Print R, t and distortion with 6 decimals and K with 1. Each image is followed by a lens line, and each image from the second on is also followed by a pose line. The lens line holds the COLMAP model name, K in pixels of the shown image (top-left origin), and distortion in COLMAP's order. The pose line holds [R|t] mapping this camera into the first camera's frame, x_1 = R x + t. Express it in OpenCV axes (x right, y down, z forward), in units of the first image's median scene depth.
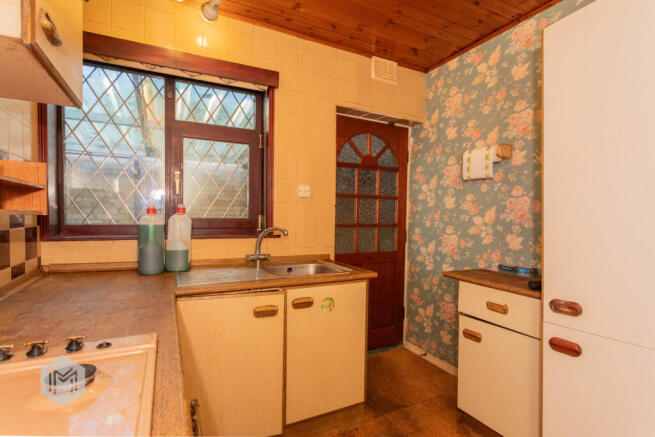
lens RADIAL K [[321.2, 0, 327.5], [0, 321.2, 225.6], [0, 0, 1]] dist [-0.009323, 0.003085]
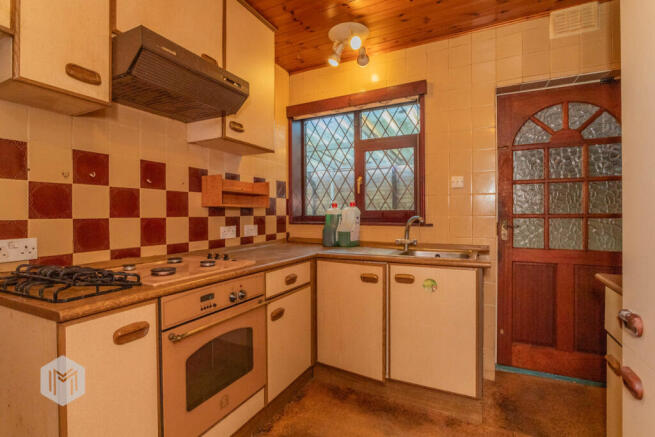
lens RADIAL K [[321.2, 0, 327.5], [0, 321.2, 215.0], [0, 0, 1]] dist [-0.009323, 0.003085]
pose [[0.590982, -0.014970, -0.806546, 0.555974], [-0.013270, 0.999512, -0.028275, 0.036857], [0.806576, 0.027413, 0.590495, 0.063697]]
